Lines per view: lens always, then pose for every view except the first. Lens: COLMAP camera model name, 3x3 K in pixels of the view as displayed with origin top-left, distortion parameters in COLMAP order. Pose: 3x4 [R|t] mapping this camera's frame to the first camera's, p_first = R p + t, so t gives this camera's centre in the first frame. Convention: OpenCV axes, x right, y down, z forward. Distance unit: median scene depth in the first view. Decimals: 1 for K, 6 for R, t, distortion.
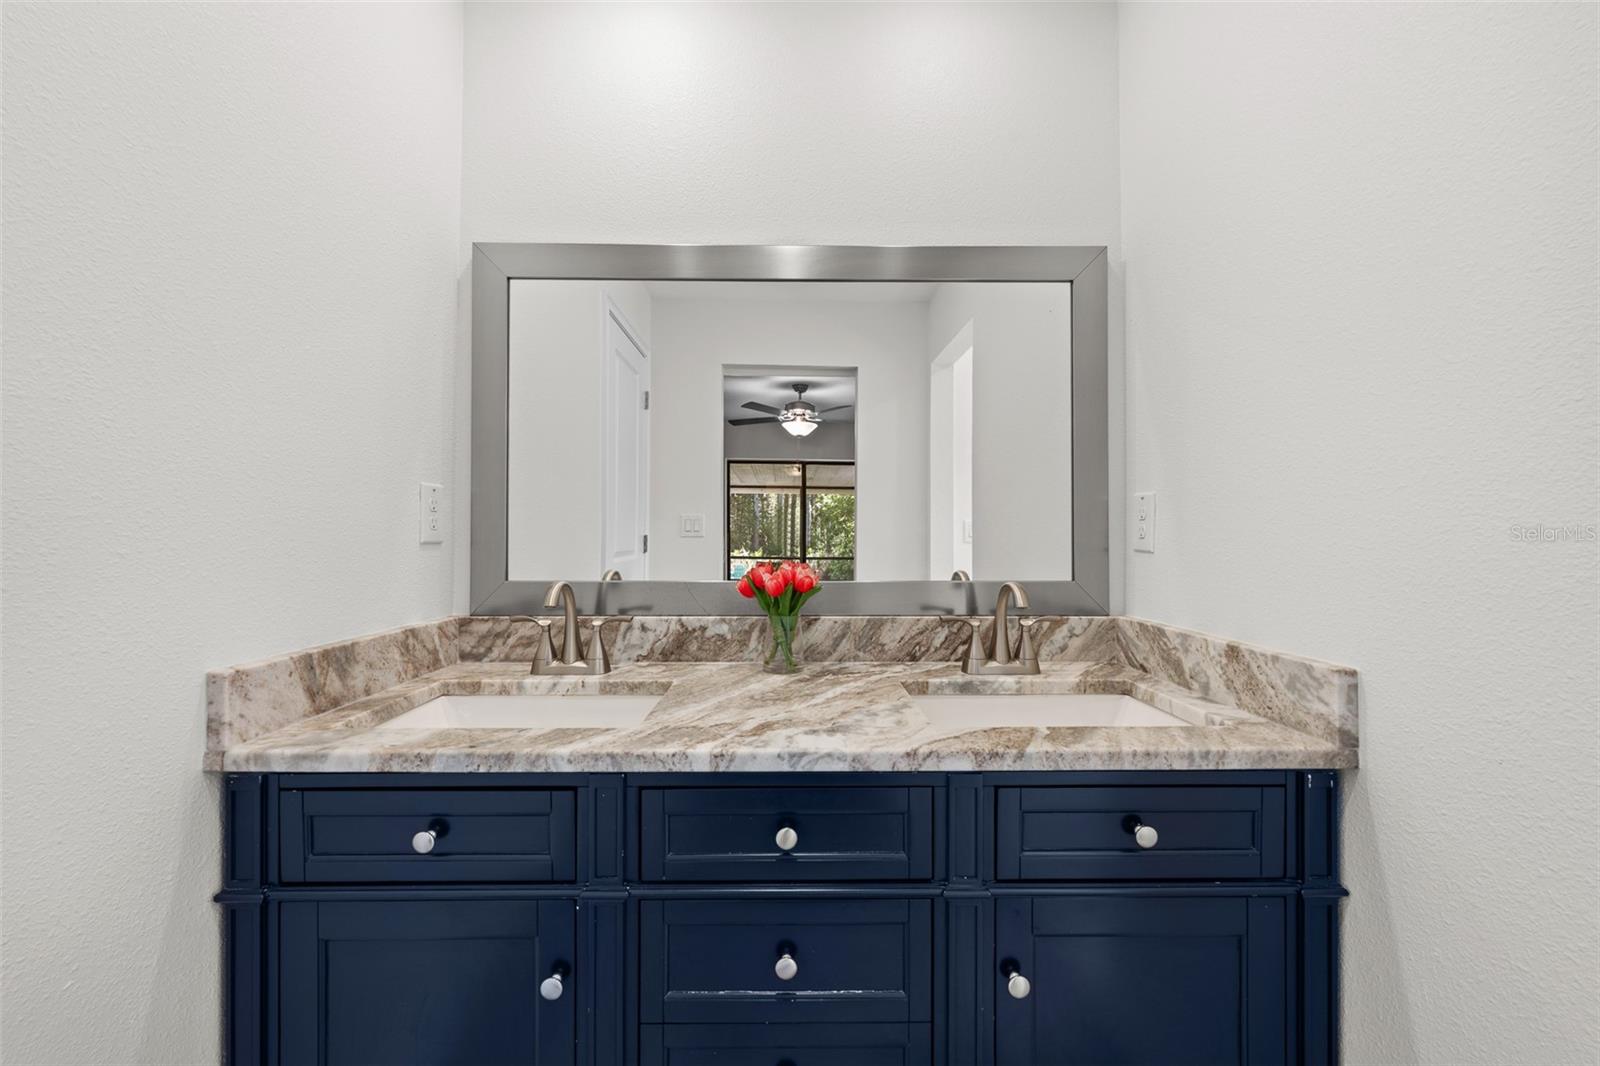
lens RADIAL K [[643.9, 0, 796.4], [0, 643.9, 516.9], [0, 0, 1]] dist [-0.001597, -0.000158]
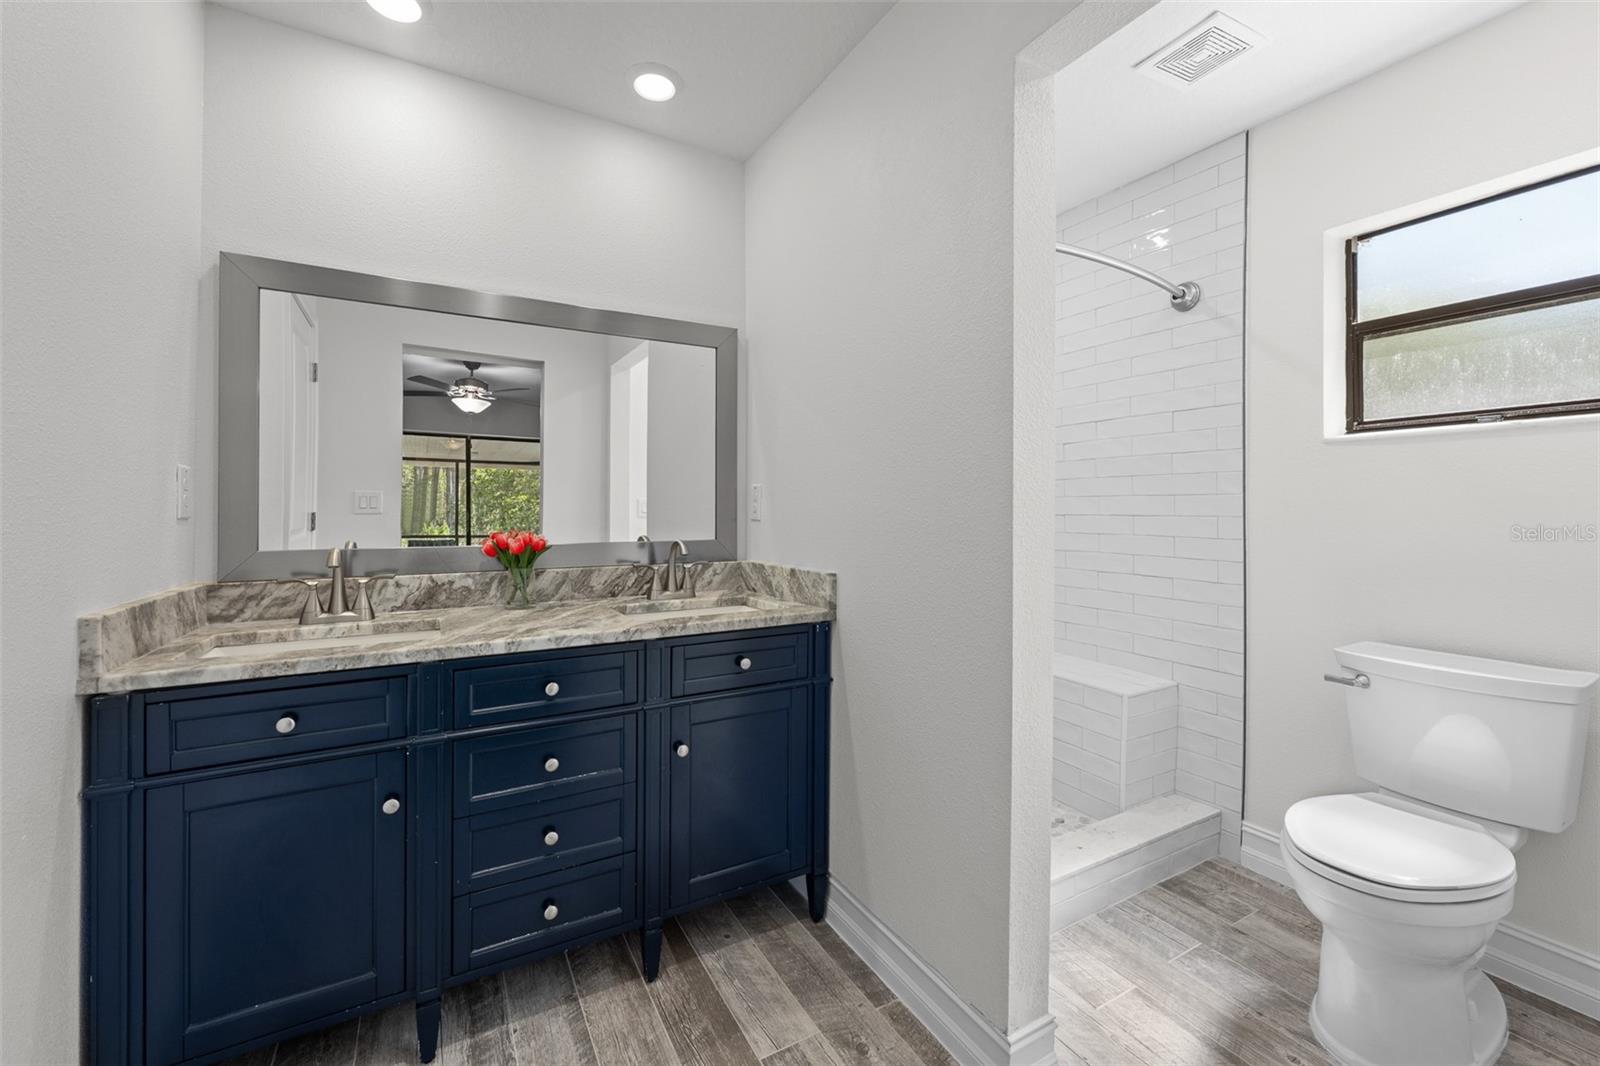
lens RADIAL K [[639.3, 0, 792.8], [0, 639.3, 515.3], [0, 0, 1]] dist [-0.001716, -0.000054]
pose [[0.874214, -0.005576, 0.485509, -0.246057], [-0.010730, 0.999468, 0.030800, -0.014940], [-0.485422, -0.032136, 0.873689, -0.681214]]
